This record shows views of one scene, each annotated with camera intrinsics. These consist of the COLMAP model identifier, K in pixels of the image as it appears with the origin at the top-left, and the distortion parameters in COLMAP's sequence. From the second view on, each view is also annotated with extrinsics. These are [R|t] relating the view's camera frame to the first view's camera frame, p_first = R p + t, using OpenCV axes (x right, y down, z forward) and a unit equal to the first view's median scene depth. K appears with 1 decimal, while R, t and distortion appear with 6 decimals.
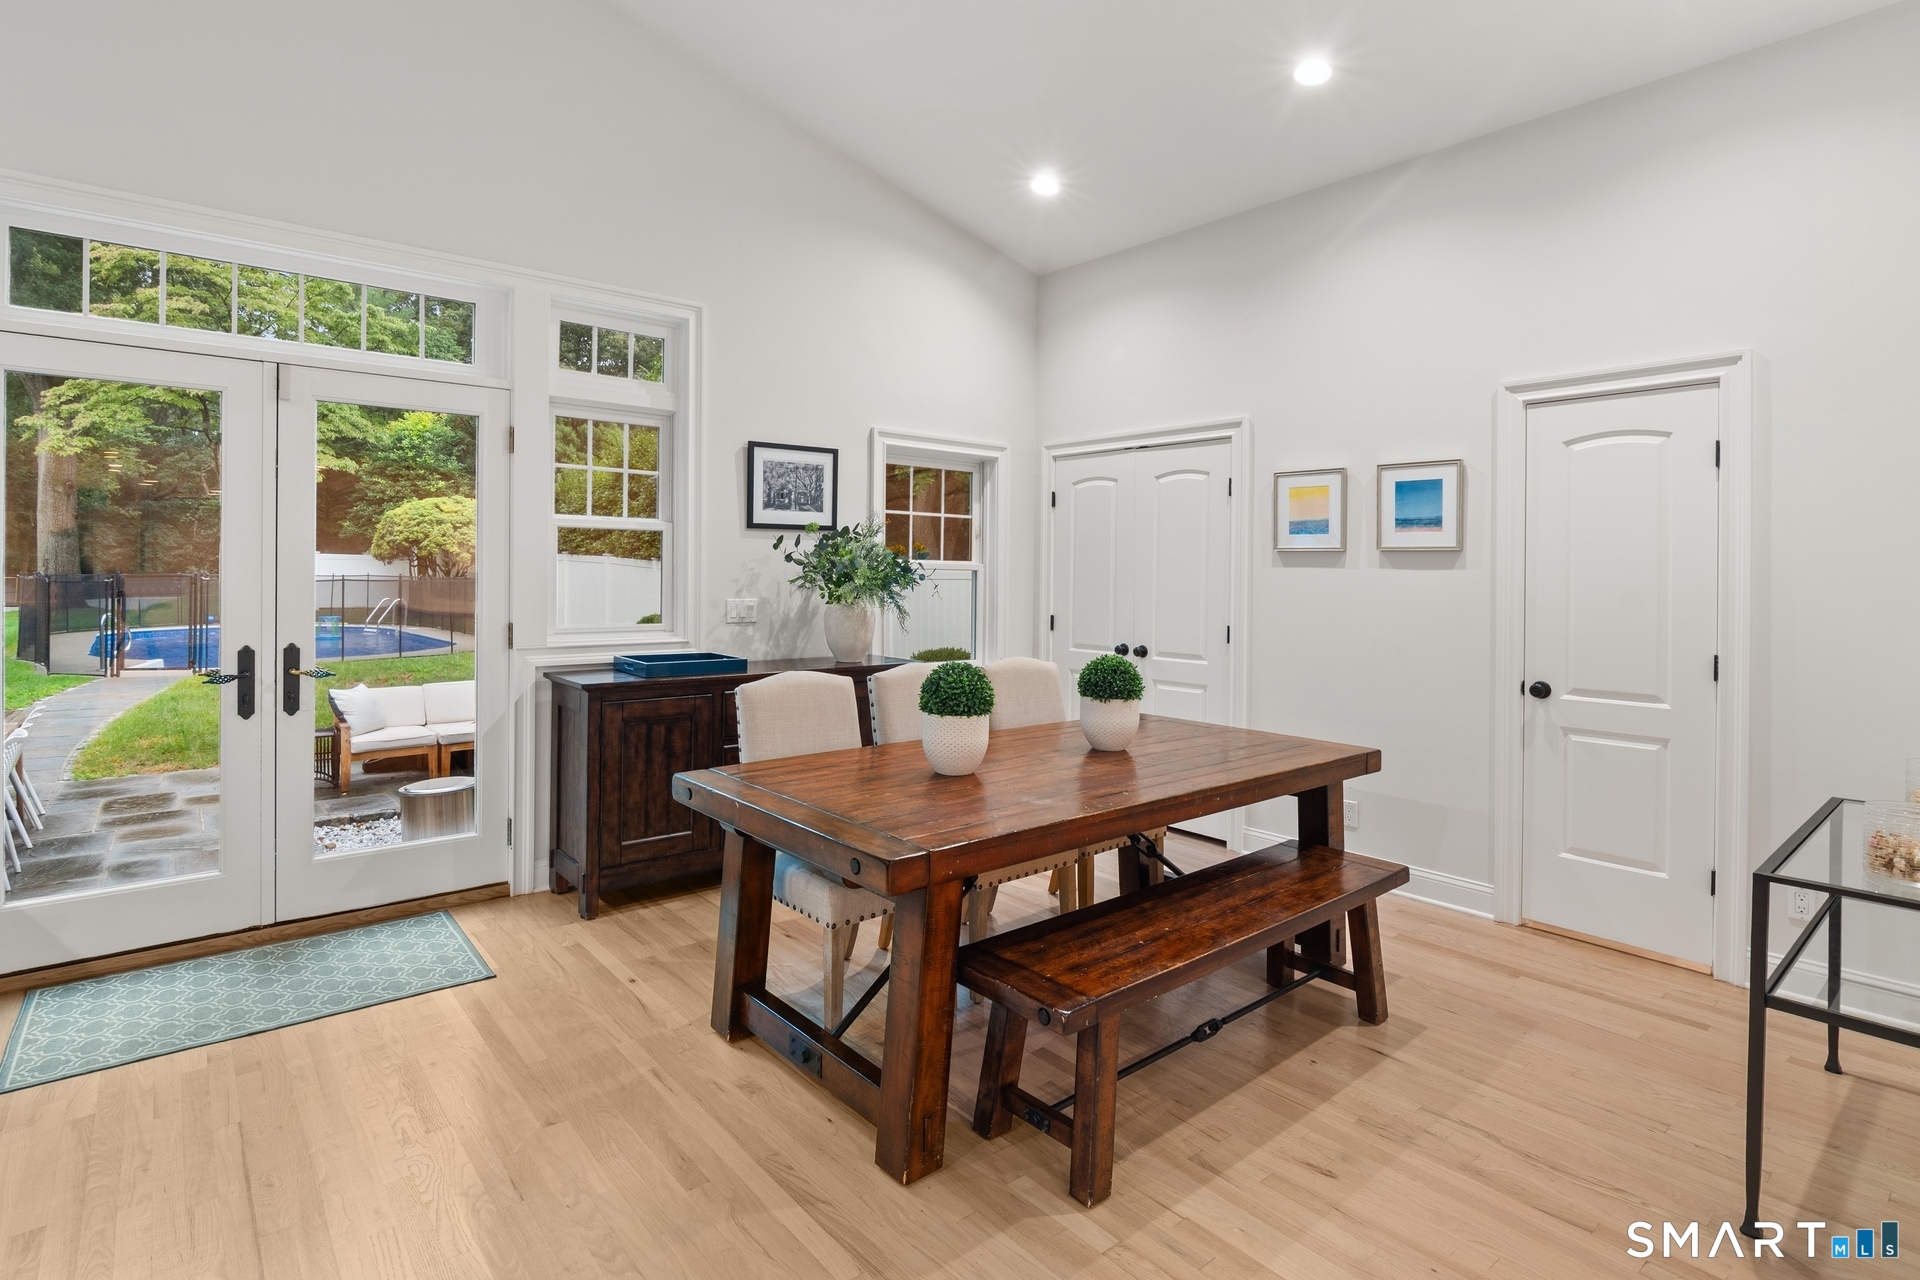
lens RADIAL K [[939.8, 0, 995.7], [0, 939.8, 574.8], [0, 0, 1]] dist [-0.003124, -0.005124]
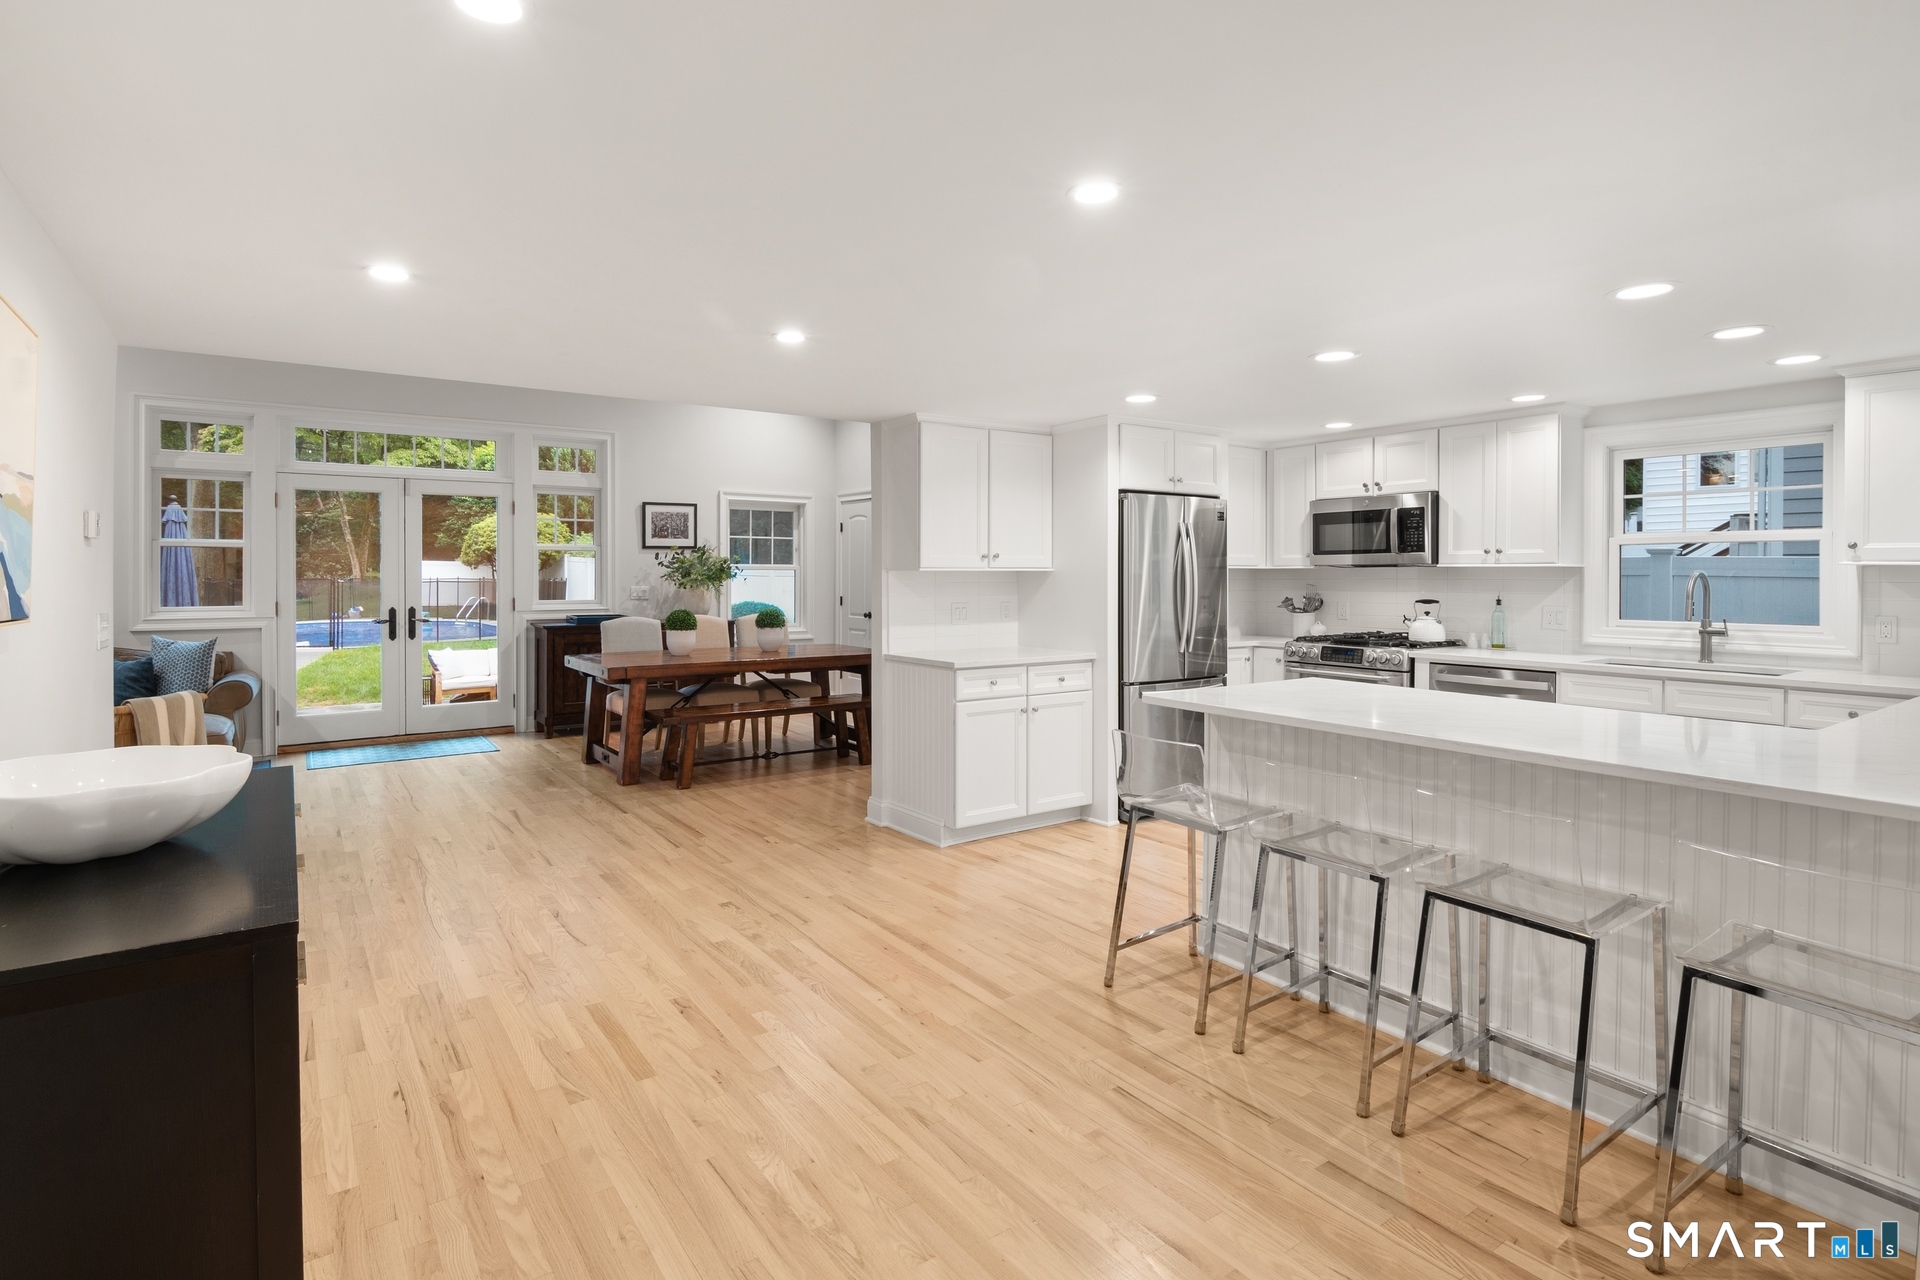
lens RADIAL K [[939.8, 0, 999.8], [0, 939.8, 573.9], [0, 0, 1]] dist [-0.003124, -0.005124]
pose [[0.997550, -0.007805, -0.069515, 0.542732], [0.007730, 0.999969, -0.001346, 0.008438], [0.069524, 0.000806, 0.997580, -0.768181]]
